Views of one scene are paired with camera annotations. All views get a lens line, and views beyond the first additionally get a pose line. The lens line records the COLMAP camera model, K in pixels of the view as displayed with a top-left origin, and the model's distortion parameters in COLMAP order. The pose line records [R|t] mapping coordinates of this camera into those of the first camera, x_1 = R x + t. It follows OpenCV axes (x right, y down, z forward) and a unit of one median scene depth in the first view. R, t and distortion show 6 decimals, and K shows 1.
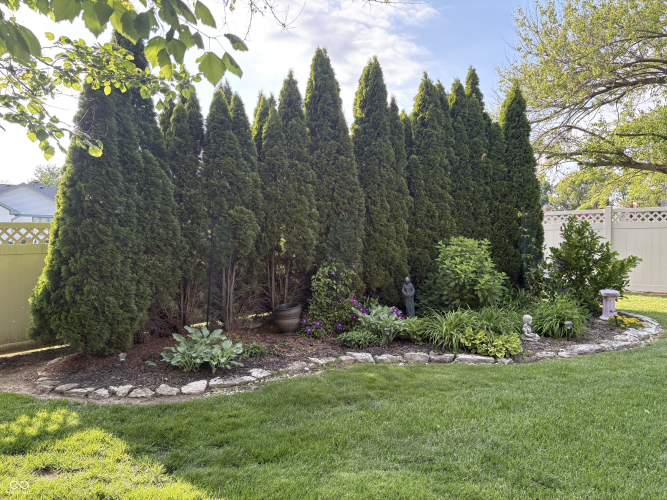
lens RADIAL K [[500.2, 0, 335.4], [0, 500.2, 252.1], [0, 0, 1]] dist [0.045103, -0.052955]
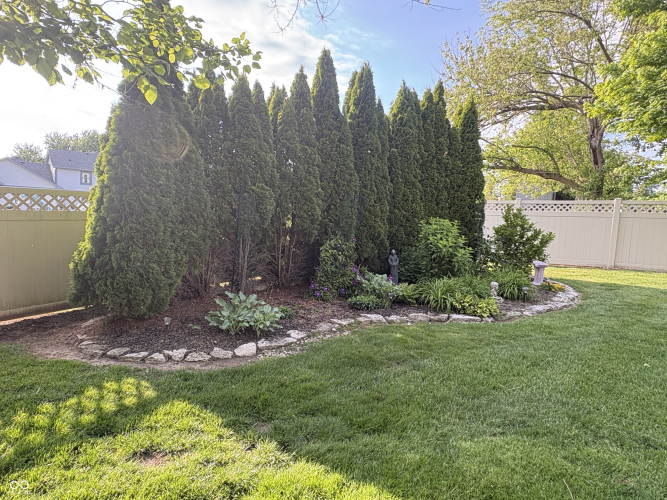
lens RADIAL K [[382.4, 0, 331.9], [0, 382.4, 246.7], [0, 0, 1]] dist [-0.006526, 0.003874]
pose [[0.986142, 0.021807, 0.164462, -0.176865], [-0.030223, 0.998349, 0.048845, 0.002798], [-0.163125, -0.053138, 0.985173, 0.133352]]
